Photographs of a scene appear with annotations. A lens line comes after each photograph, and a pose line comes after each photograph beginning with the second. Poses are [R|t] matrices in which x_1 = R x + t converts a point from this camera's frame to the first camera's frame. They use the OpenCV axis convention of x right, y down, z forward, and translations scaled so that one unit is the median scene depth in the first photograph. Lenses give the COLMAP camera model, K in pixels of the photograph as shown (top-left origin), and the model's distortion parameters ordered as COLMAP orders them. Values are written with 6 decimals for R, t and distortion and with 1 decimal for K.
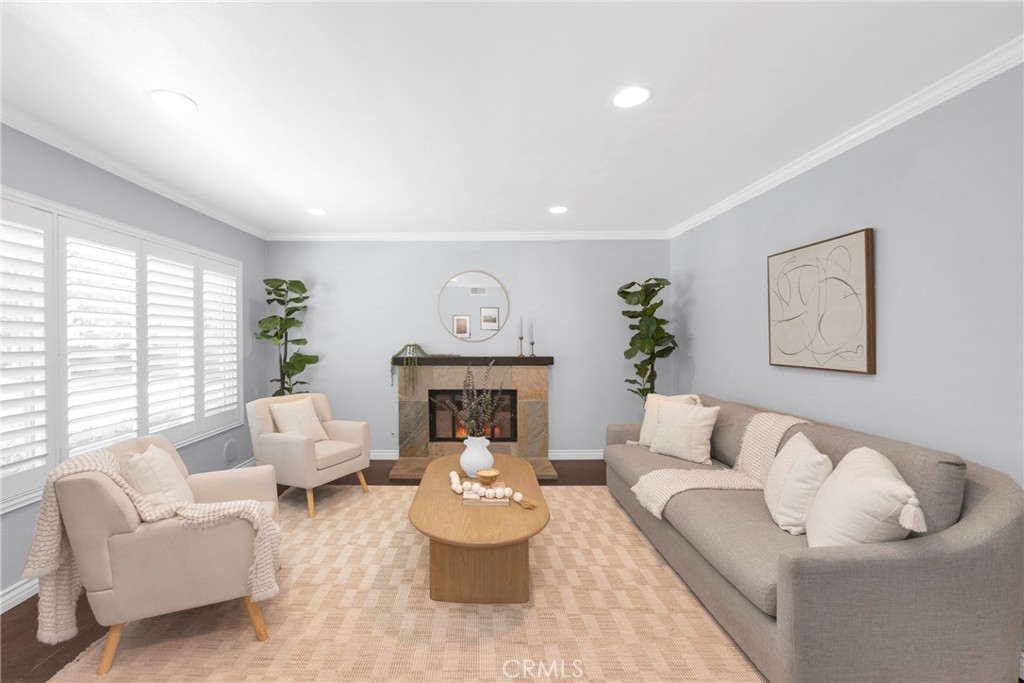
lens RADIAL K [[428.2, 0, 474.1], [0, 428.2, 340.8], [0, 0, 1]] dist [-0.001909, 0.000010]
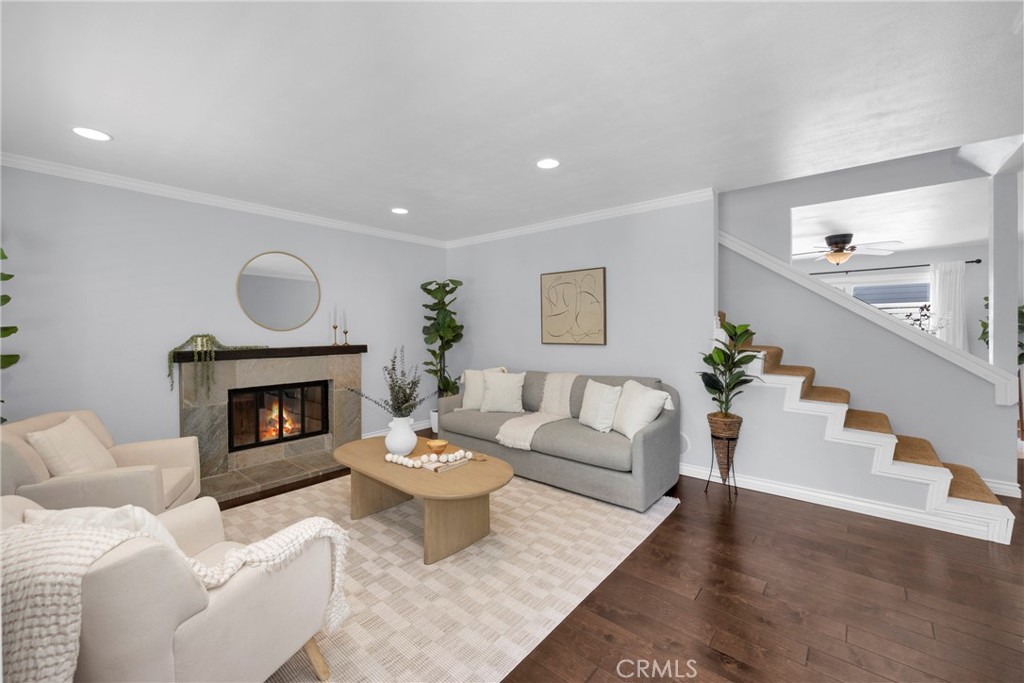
lens RADIAL K [[409.2, 0, 511.5], [0, 409.2, 336.8], [0, 0, 1]] dist [-0.003464, -0.000139]
pose [[0.641007, -0.014799, 0.767392, -0.376405], [0.008411, 0.999890, 0.012257, 0.008460], [-0.767489, -0.001402, 0.641061, 0.088104]]
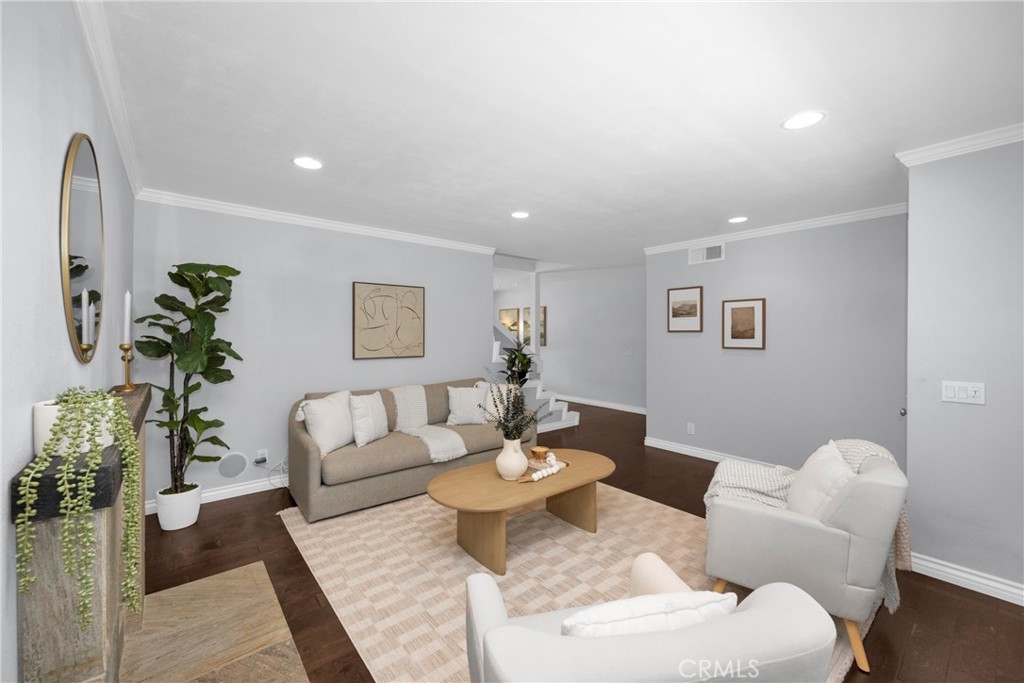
lens RADIAL K [[409.2, 0, 511.5], [0, 409.2, 336.8], [0, 0, 1]] dist [-0.003464, -0.000139]
pose [[-0.641401, -0.007300, 0.767171, -0.470873], [0.003795, 0.999912, 0.012687, -0.023005], [-0.767197, 0.011049, -0.641317, 1.036098]]
